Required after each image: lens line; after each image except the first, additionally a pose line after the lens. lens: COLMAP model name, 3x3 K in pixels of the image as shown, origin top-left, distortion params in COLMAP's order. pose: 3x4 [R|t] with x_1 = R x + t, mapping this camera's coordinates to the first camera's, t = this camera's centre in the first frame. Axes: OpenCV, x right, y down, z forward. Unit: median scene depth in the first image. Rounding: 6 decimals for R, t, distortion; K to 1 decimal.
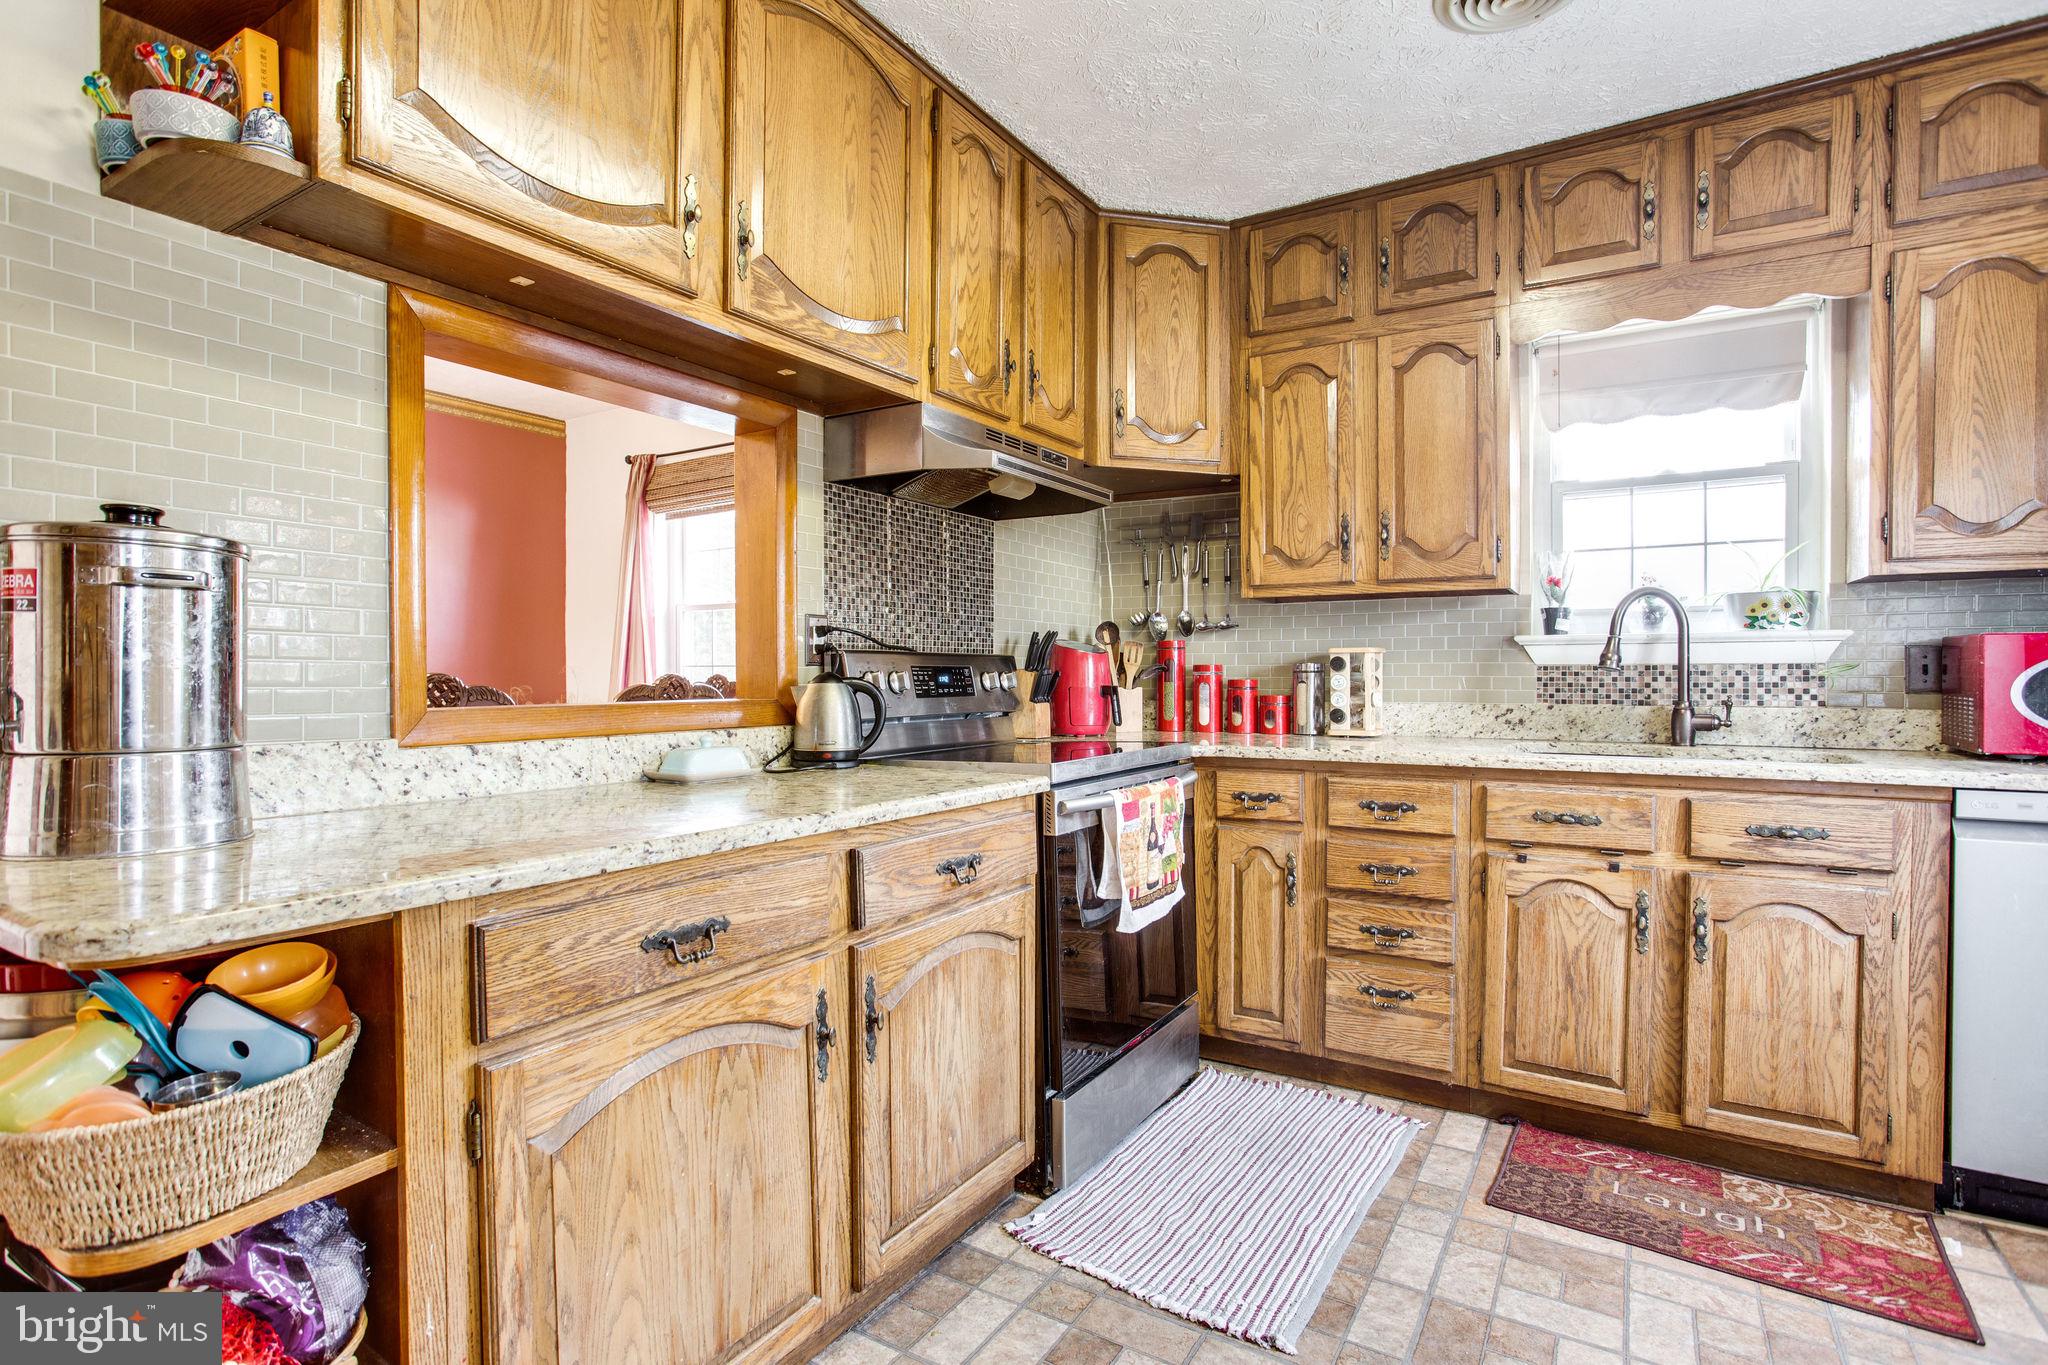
lens RADIAL K [[989.0, 0, 1045.1], [0, 989.0, 677.5], [0, 0, 1]] dist [-0.043746, 0.019575]
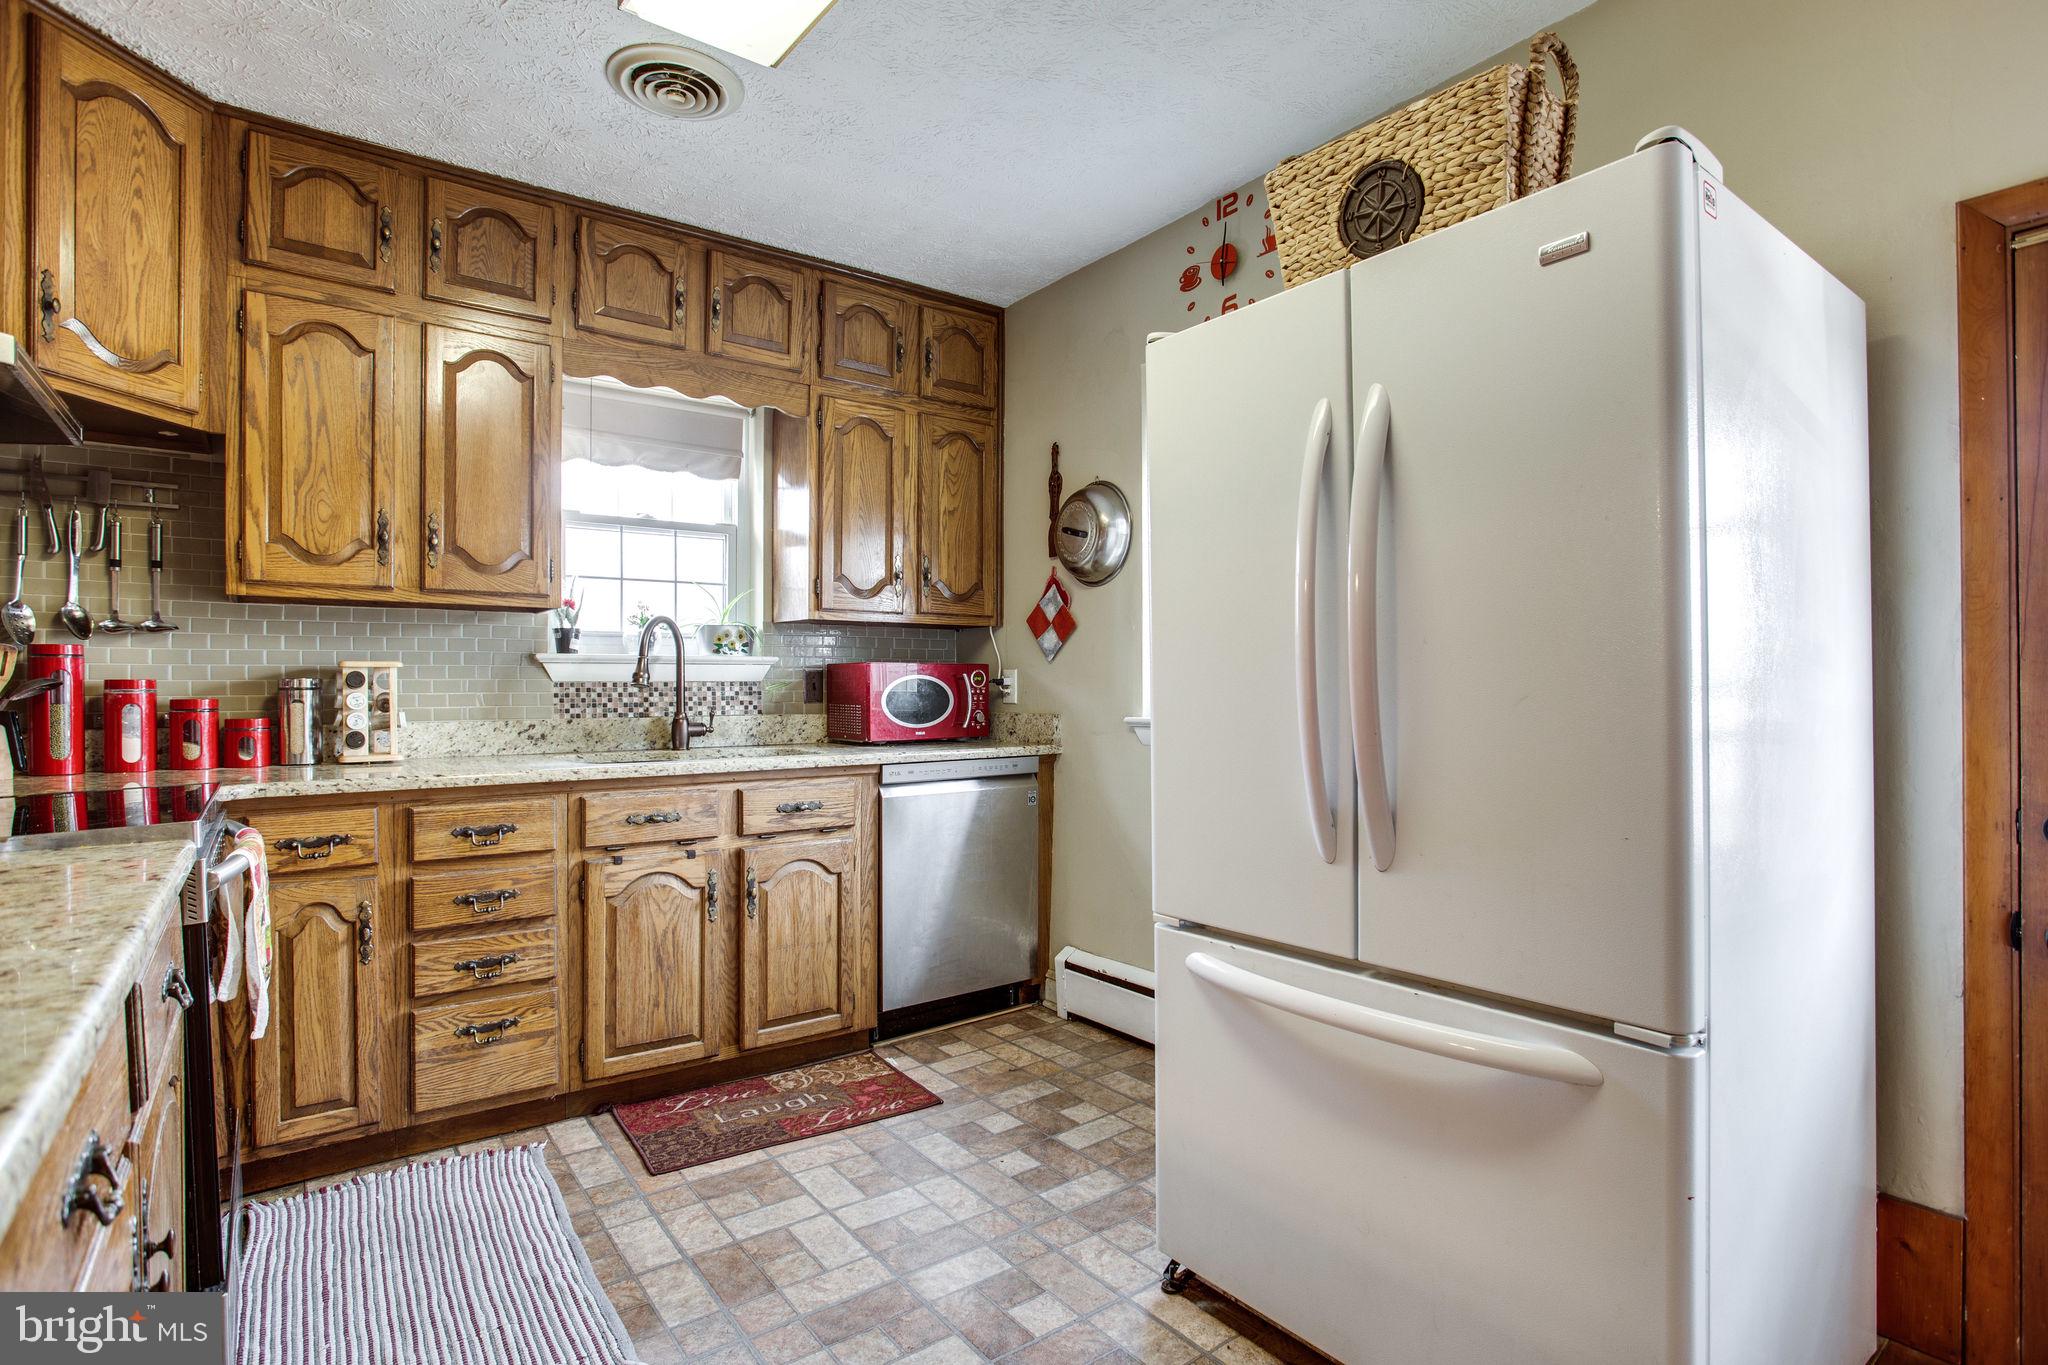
lens RADIAL K [[989.0, 0, 1045.1], [0, 989.0, 677.5], [0, 0, 1]] dist [-0.043746, 0.019575]
pose [[0.366274, 0.007833, 0.930474, -0.332461], [0.005913, 0.999925, -0.010745, -0.003533], [-0.930488, 0.009437, 0.366200, 0.149400]]
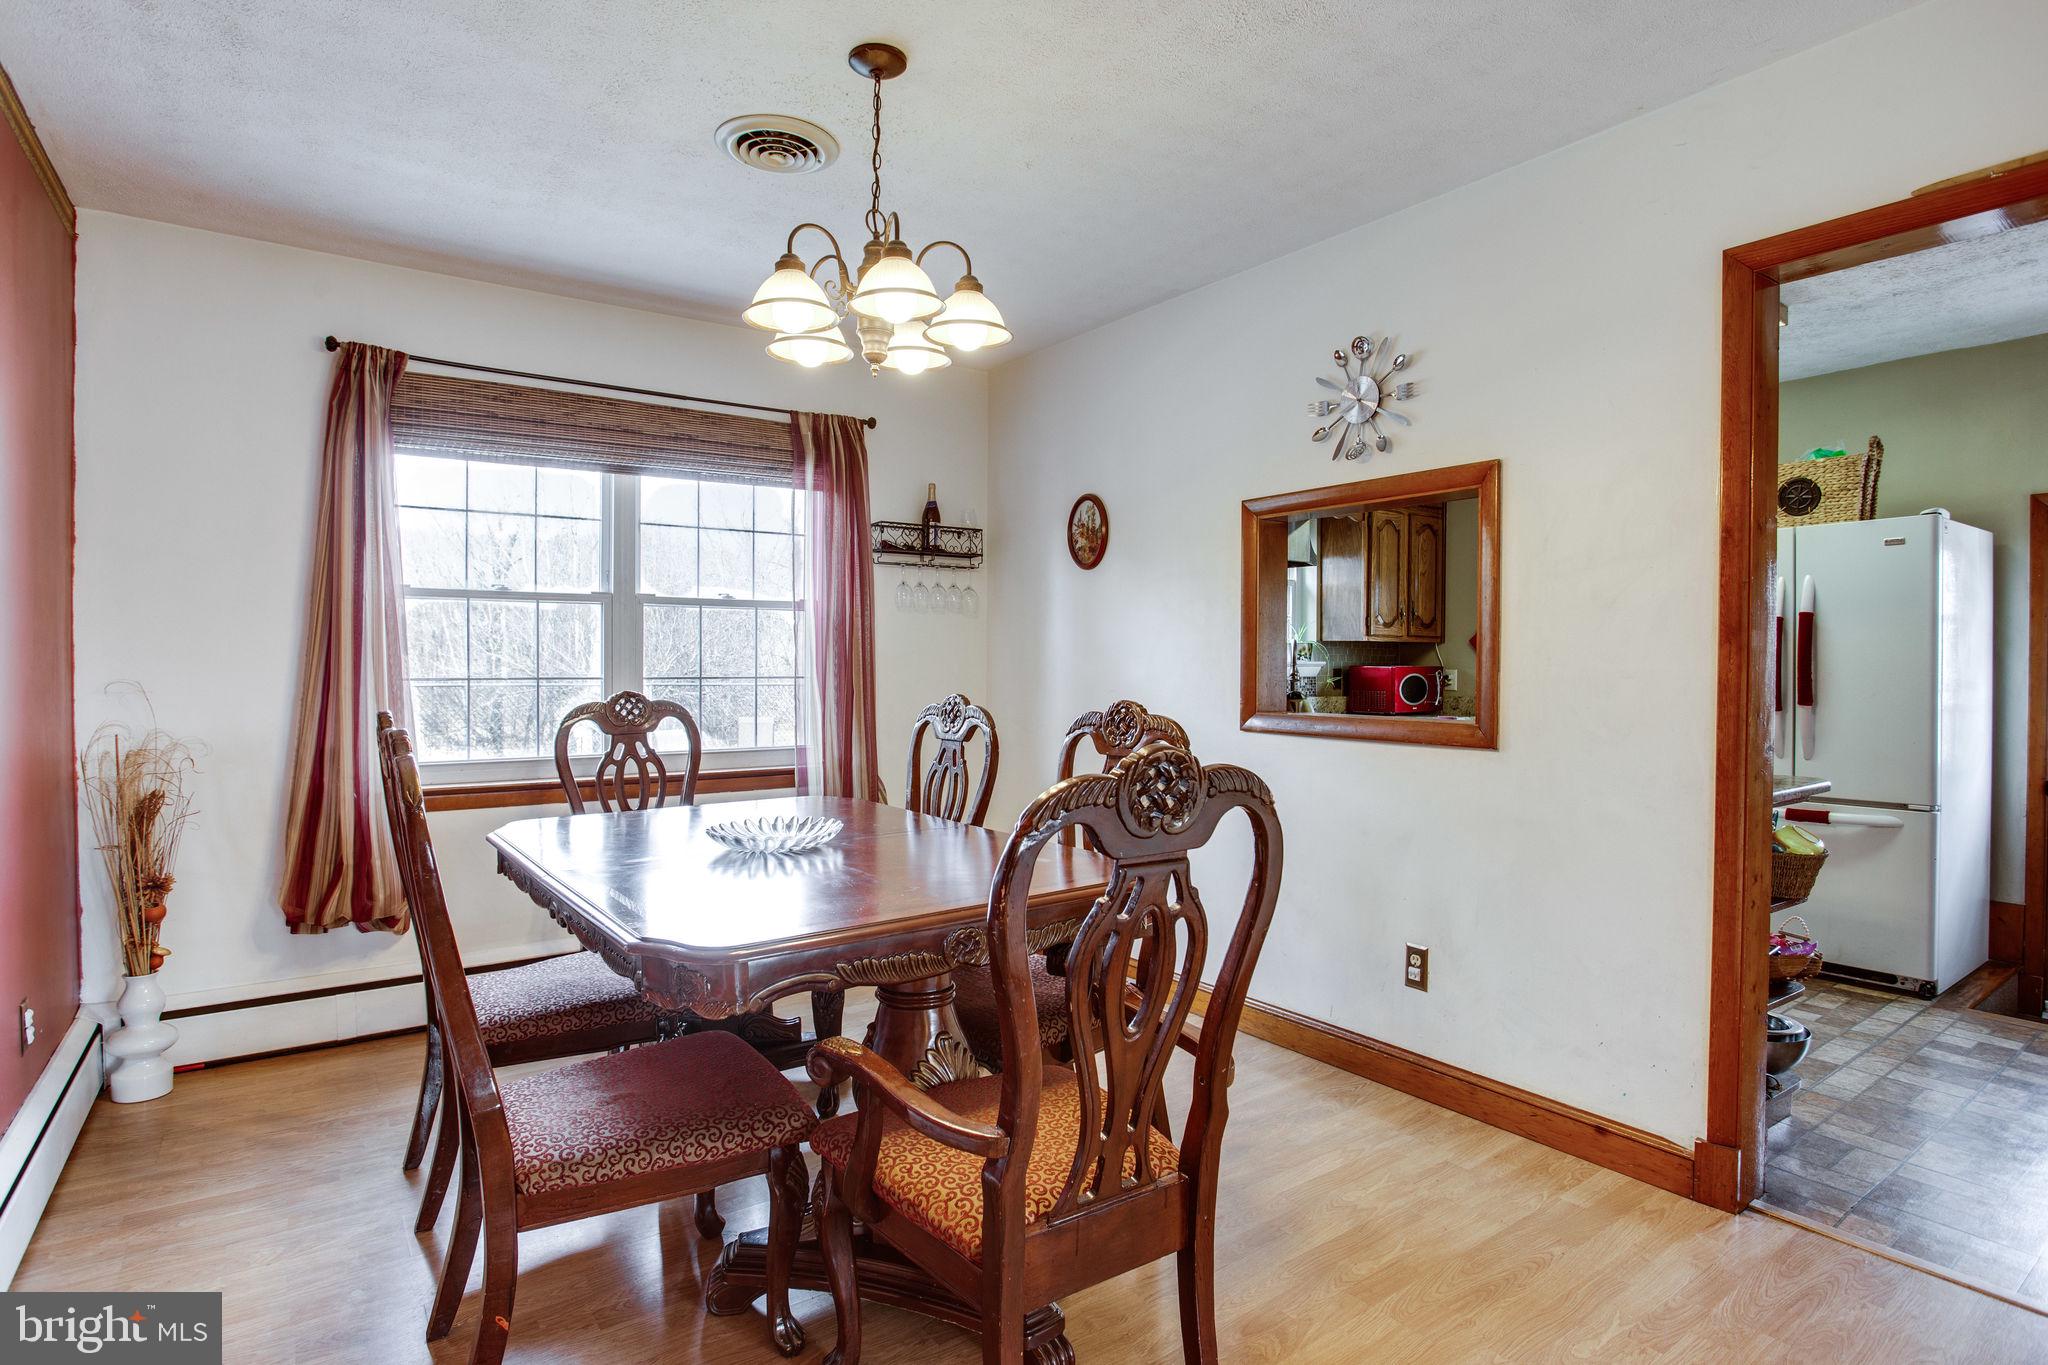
lens RADIAL K [[1066.9, 0, 1026.4], [0, 1066.9, 667.6], [0, 0, 1]] dist [-0.048530, 0.012393]
pose [[0.387598, -0.002641, 0.921825, -1.792017], [-0.001378, 0.999993, 0.003445, -0.045122], [-0.921828, -0.002605, 0.387592, 0.711726]]
